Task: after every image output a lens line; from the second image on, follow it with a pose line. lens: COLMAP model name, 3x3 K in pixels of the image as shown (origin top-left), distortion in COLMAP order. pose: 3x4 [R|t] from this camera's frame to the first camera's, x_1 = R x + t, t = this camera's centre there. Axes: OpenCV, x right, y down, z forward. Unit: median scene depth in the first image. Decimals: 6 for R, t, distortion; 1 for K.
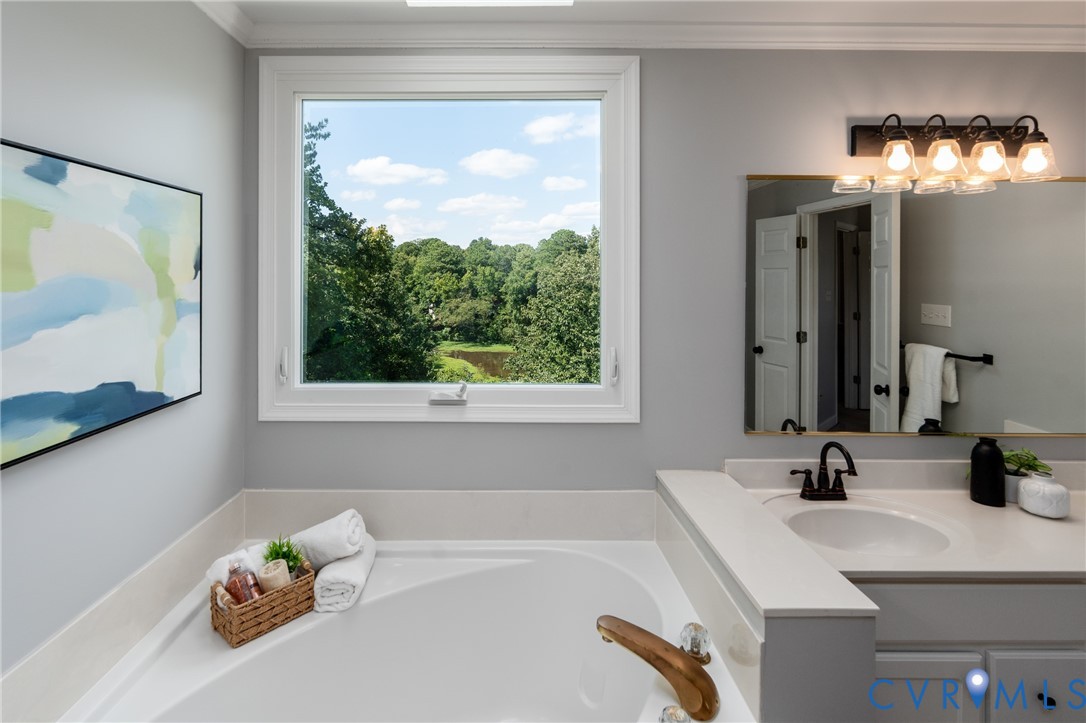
lens RADIAL K [[552.7, 0, 509.9], [0, 552.7, 274.4], [0, 0, 1]] dist [-0.003165, -0.000743]
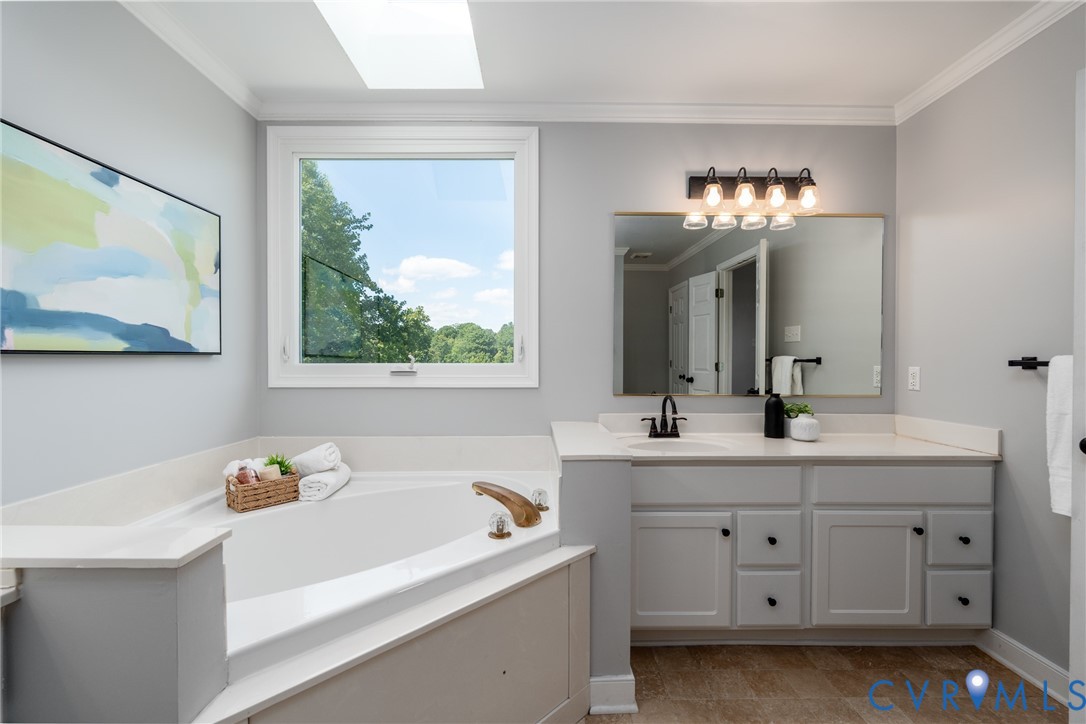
lens RADIAL K [[480.1, 0, 543.0], [0, 480.1, 362.0], [0, 0, 1]] dist [-0.002901, -0.000151]
pose [[0.999939, -0.000487, 0.011059, 0.244360], [0.000342, 0.999914, 0.013129, 0.196808], [-0.011064, -0.013124, 0.999853, -0.241730]]
